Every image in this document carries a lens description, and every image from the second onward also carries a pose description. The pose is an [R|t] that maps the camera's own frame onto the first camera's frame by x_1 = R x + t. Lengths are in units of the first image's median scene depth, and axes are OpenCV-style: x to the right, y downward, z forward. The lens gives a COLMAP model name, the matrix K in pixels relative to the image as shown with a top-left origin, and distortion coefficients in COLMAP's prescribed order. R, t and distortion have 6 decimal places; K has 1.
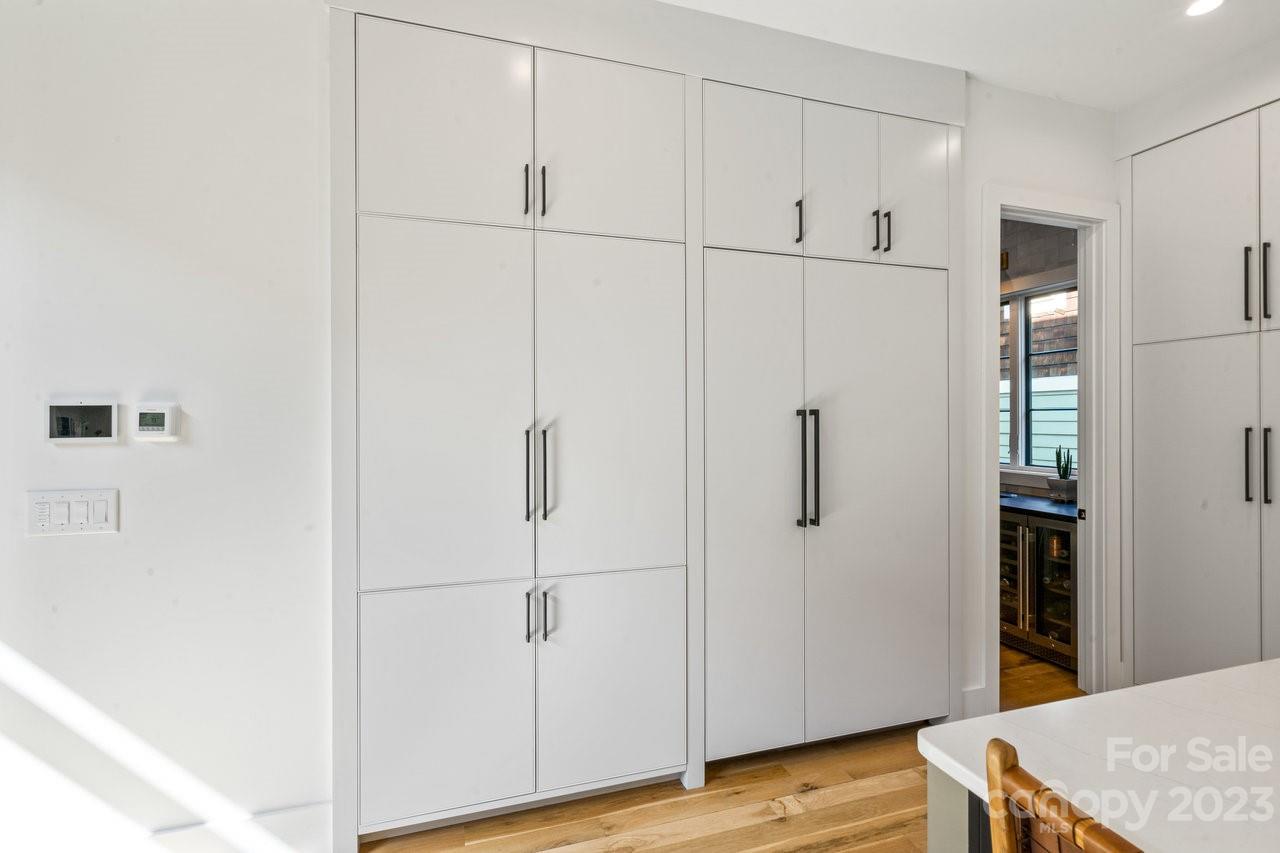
lens RADIAL K [[604.1, 0, 636.8], [0, 604.1, 418.7], [0, 0, 1]] dist [-0.000765, -0.000042]
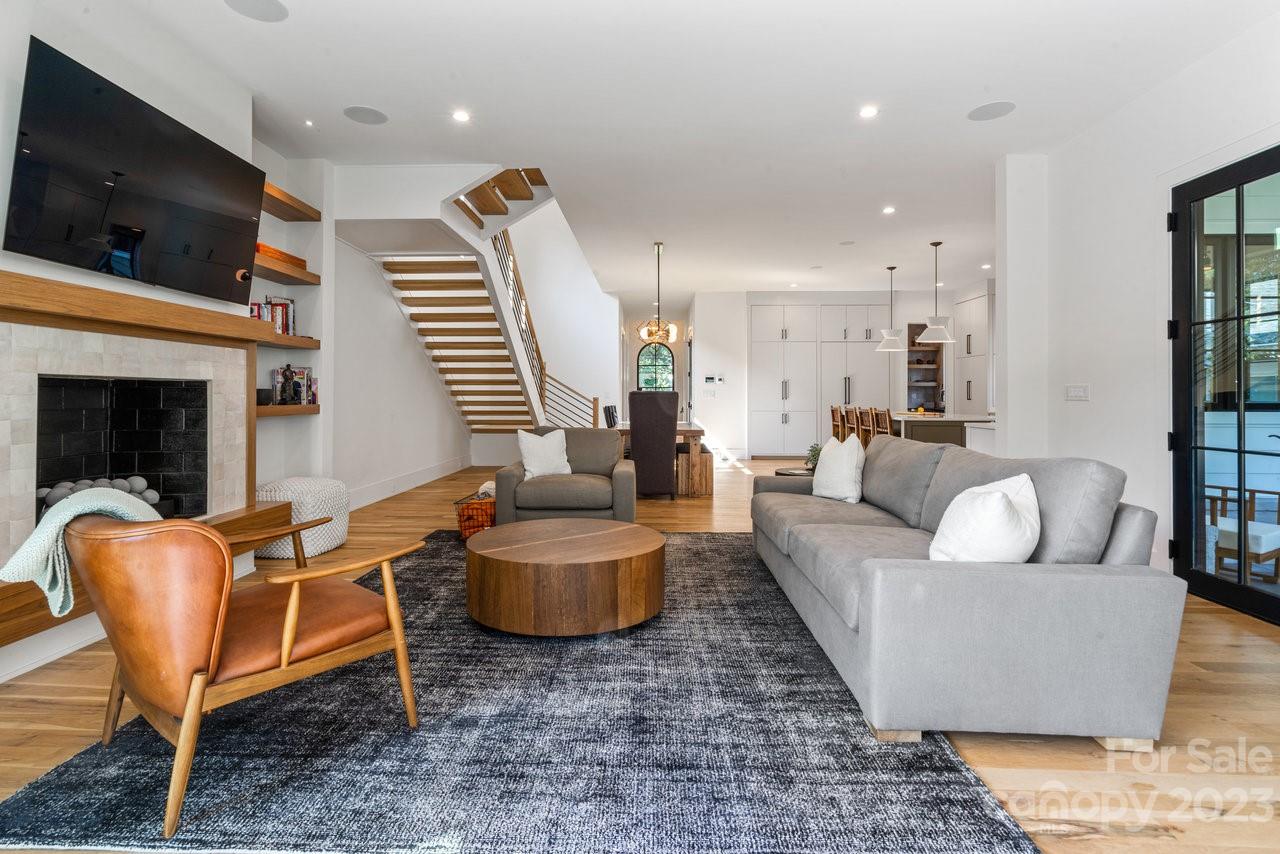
lens RADIAL K [[615.9, 0, 631.7], [0, 615.9, 392.2], [0, 0, 1]] dist [-0.000756, -0.000040]
pose [[0.937380, 0.000522, -0.348309, 0.427322], [-0.003094, 0.999972, -0.006827, 0.146467], [0.348295, 0.007477, 0.937355, -4.247882]]
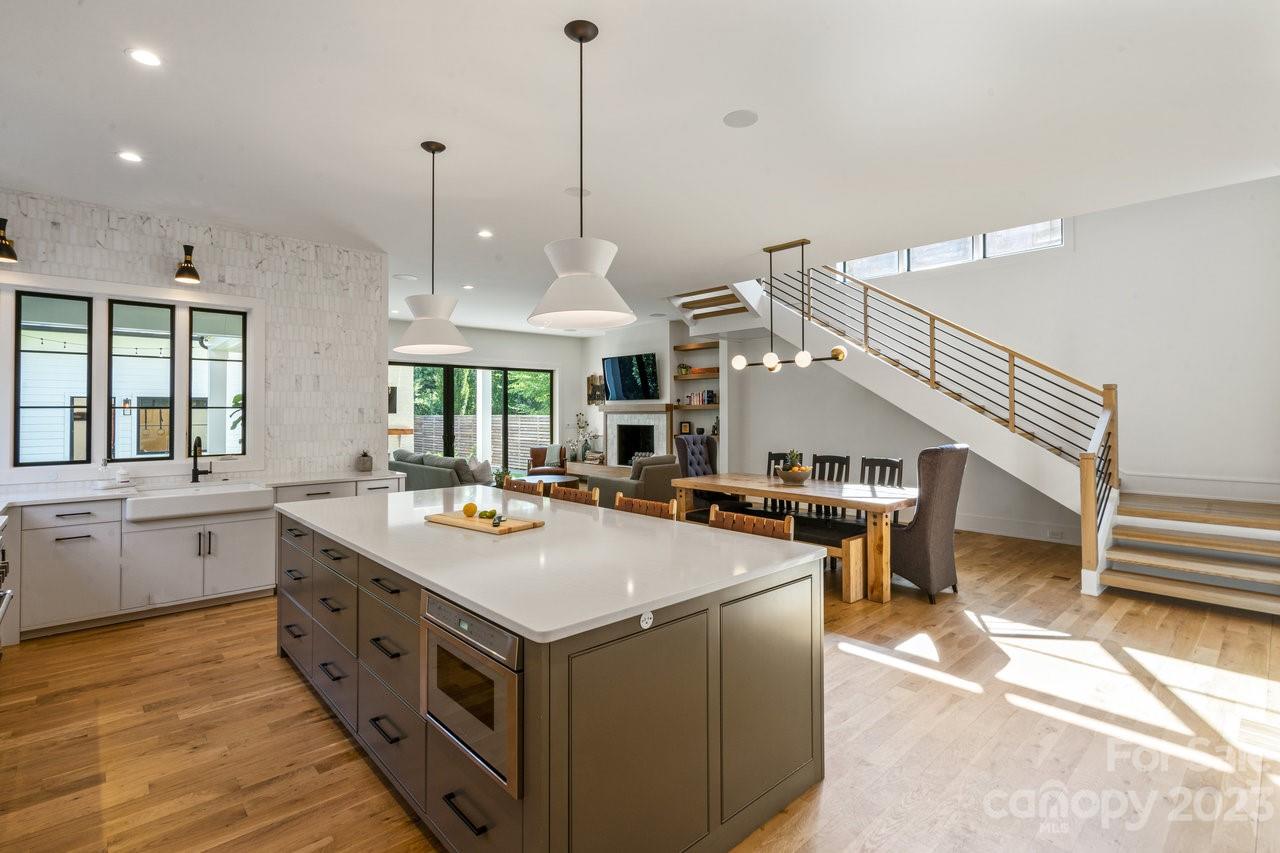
lens RADIAL K [[599.0, 0, 626.0], [0, 599.0, 397.2], [0, 0, 1]] dist [0.000367, 0.000431]
pose [[-0.916607, -0.006921, -0.399730, 1.002811], [0.003631, 0.999665, -0.025636, 0.001295], [0.399773, -0.024950, -0.916274, 1.364815]]
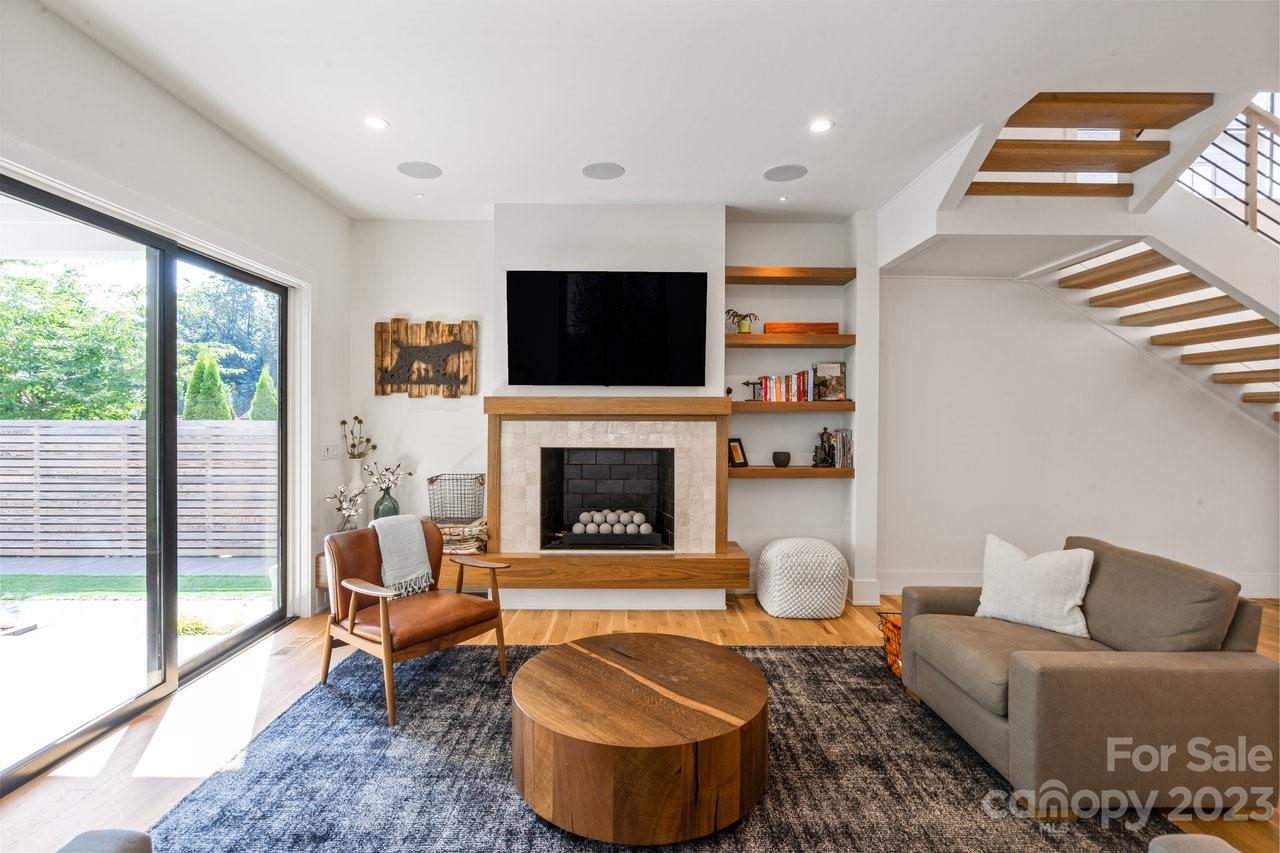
lens RADIAL K [[604.1, 0, 636.8], [0, 604.1, 418.7], [0, 0, 1]] dist [-0.000765, -0.000042]
pose [[-0.309612, 0.000060, -0.950863, 0.838451], [-0.005400, 0.999984, 0.001822, 0.001980], [0.950848, 0.005699, -0.309607, -2.575703]]
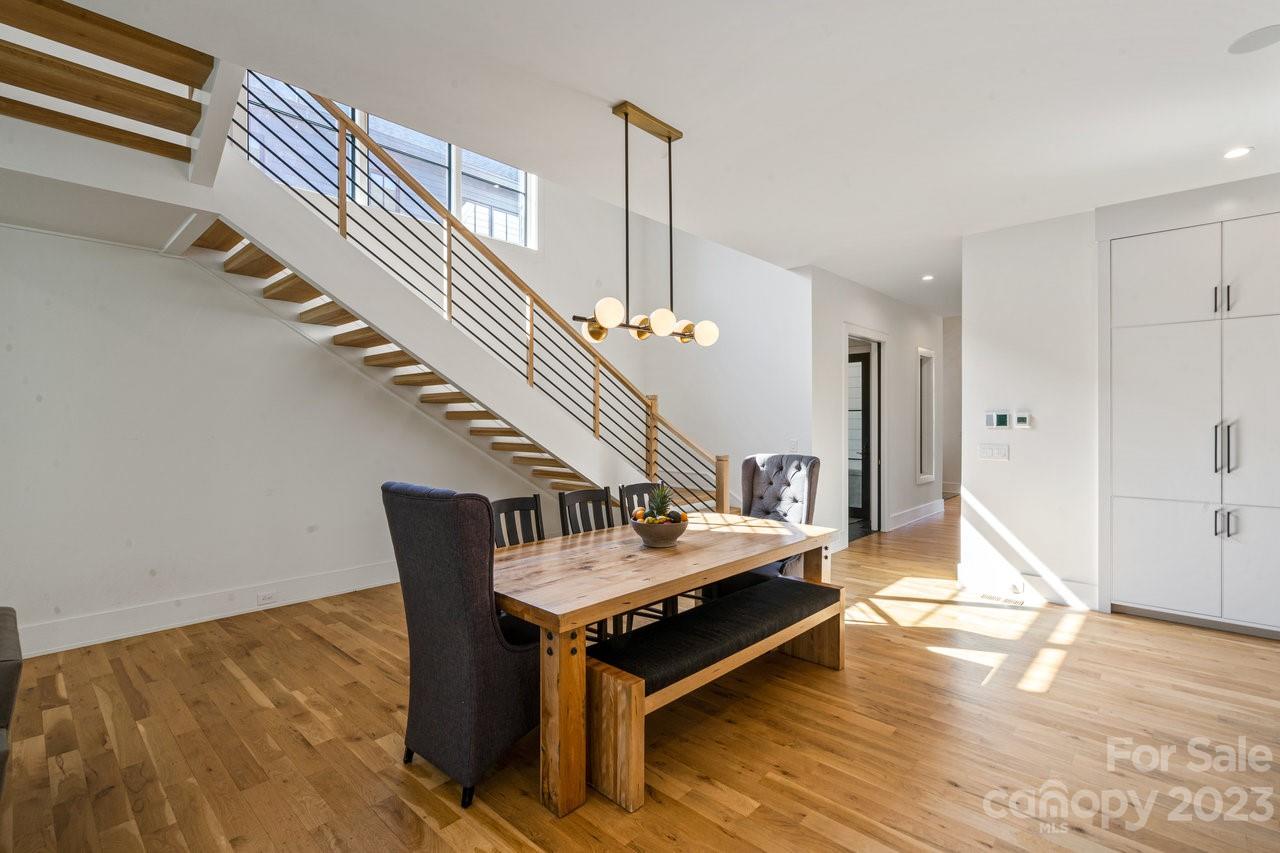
lens RADIAL K [[586.1, 0, 634.1], [0, 586.1, 421.2], [0, 0, 1]] dist [-0.001522, 0.000871]
pose [[0.476497, 0.003041, -0.879171, 0.566790], [-0.000362, 0.999995, 0.003263, 0.000228], [0.879176, -0.001237, 0.476496, -1.491615]]
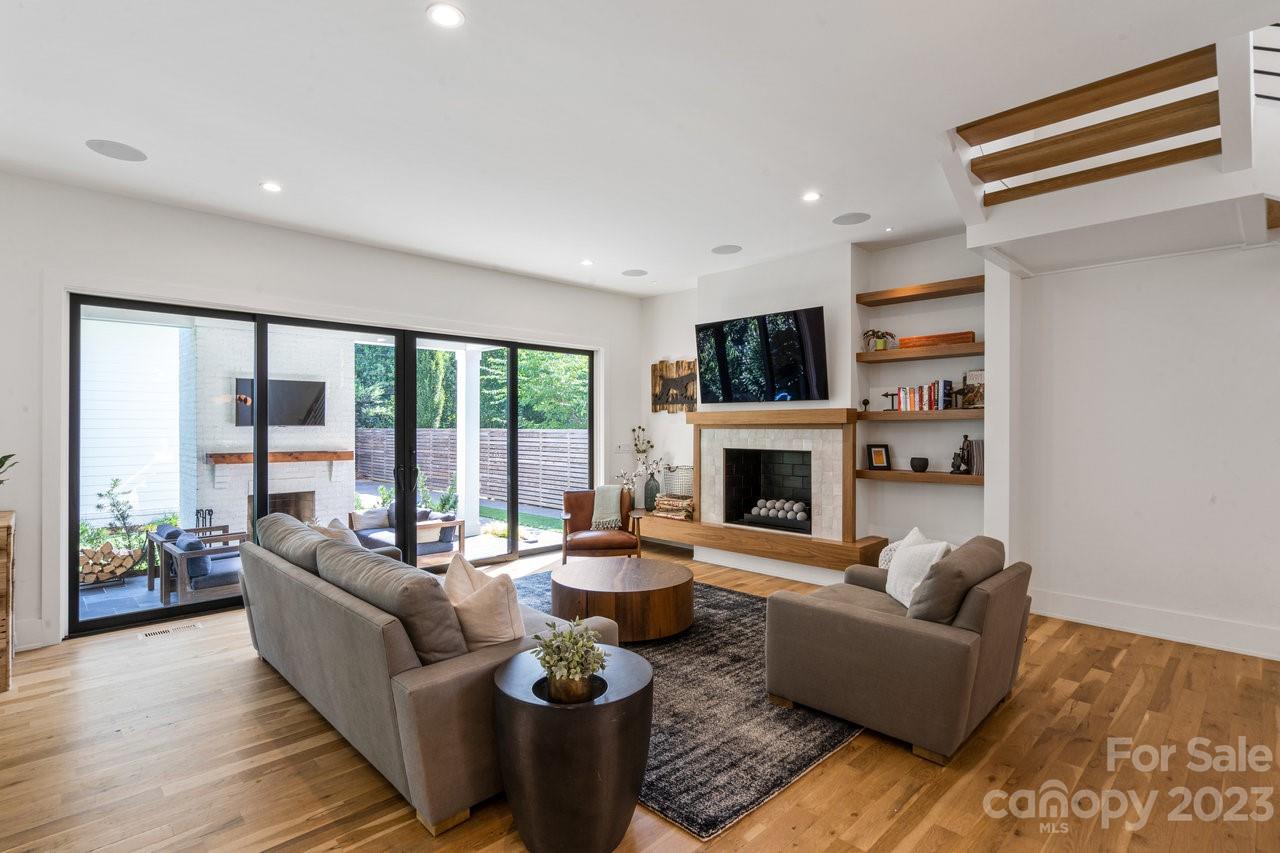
lens RADIAL K [[623.4, 0, 632.5], [0, 623.4, 424.9], [0, 0, 1]] dist [-0.000574, 0.000323]
pose [[-0.901074, -0.001218, -0.433663, 0.631750], [-0.000553, 0.999998, -0.001659, 0.001522], [0.433664, -0.001255, -0.901074, -1.046778]]
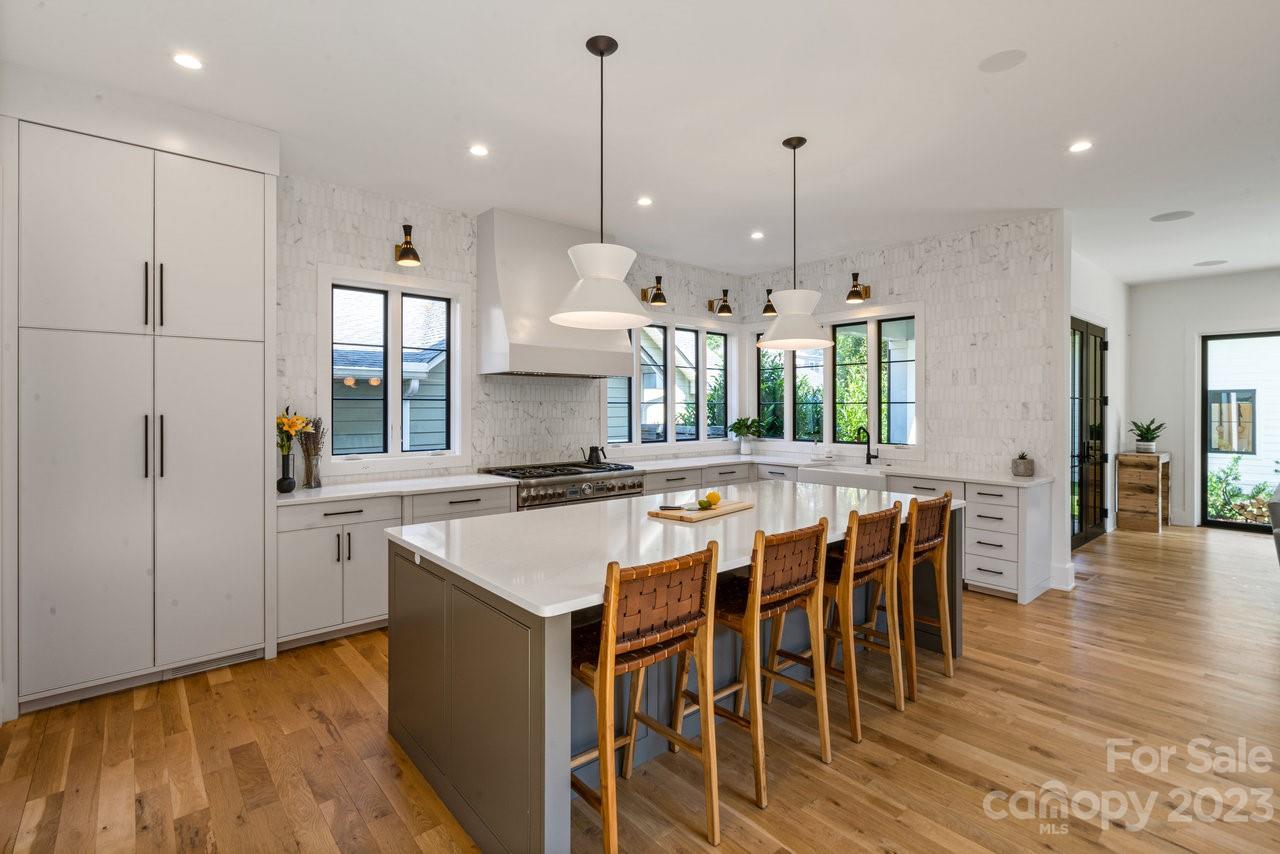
lens RADIAL K [[588.7, 0, 635.0], [0, 588.7, 403.6], [0, 0, 1]] dist [0.001618, -0.000253]
pose [[-0.380157, 0.005807, 0.924904, -0.500872], [-0.001566, 0.999975, -0.006922, -0.000303], [-0.924921, -0.004080, -0.380138, 0.675983]]
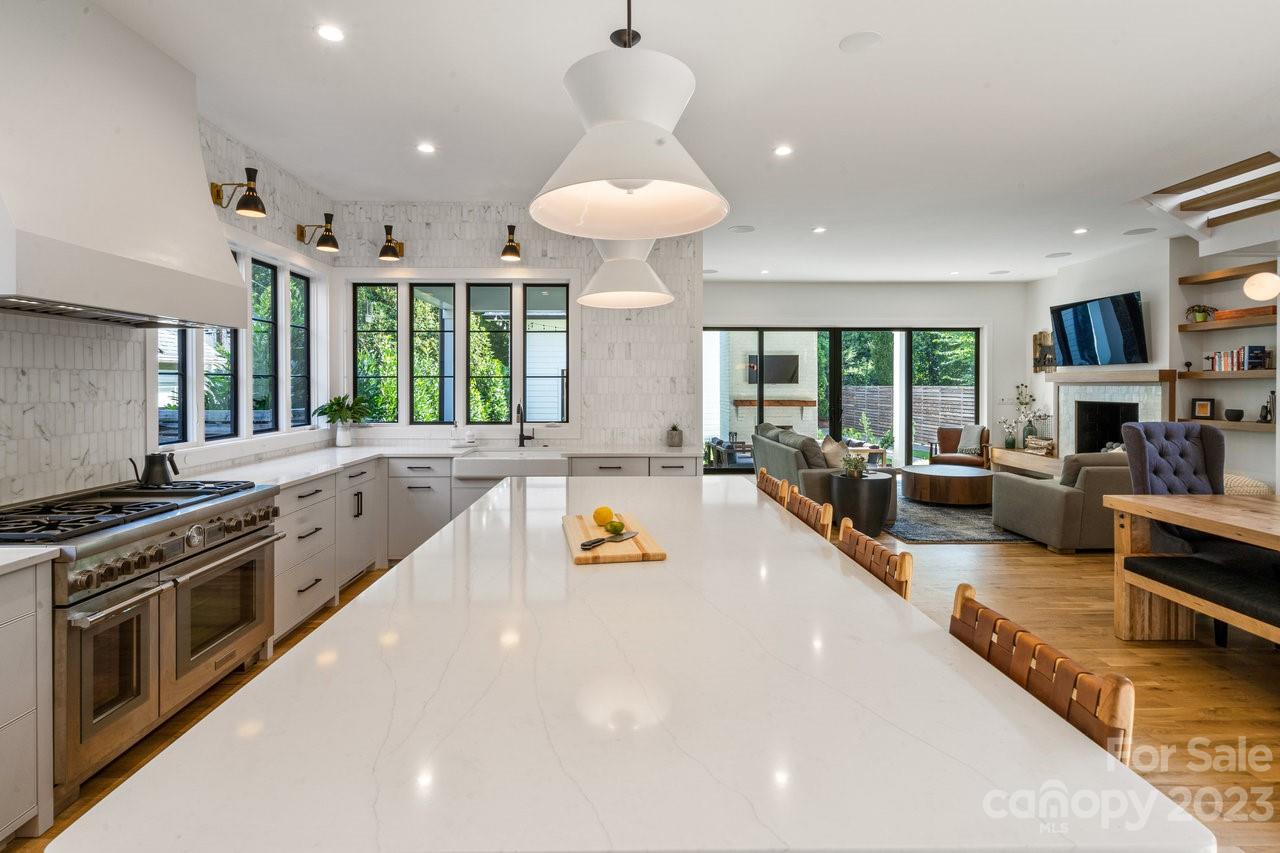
lens RADIAL K [[620.8, 0, 632.2], [0, 620.8, 385.5], [0, 0, 1]] dist [0.001376, 0.000781]
pose [[-0.955507, -0.001344, 0.294966, 0.426909], [-0.000539, 0.999996, 0.002814, 0.003854], [-0.294968, 0.002529, -0.955504, 0.914989]]
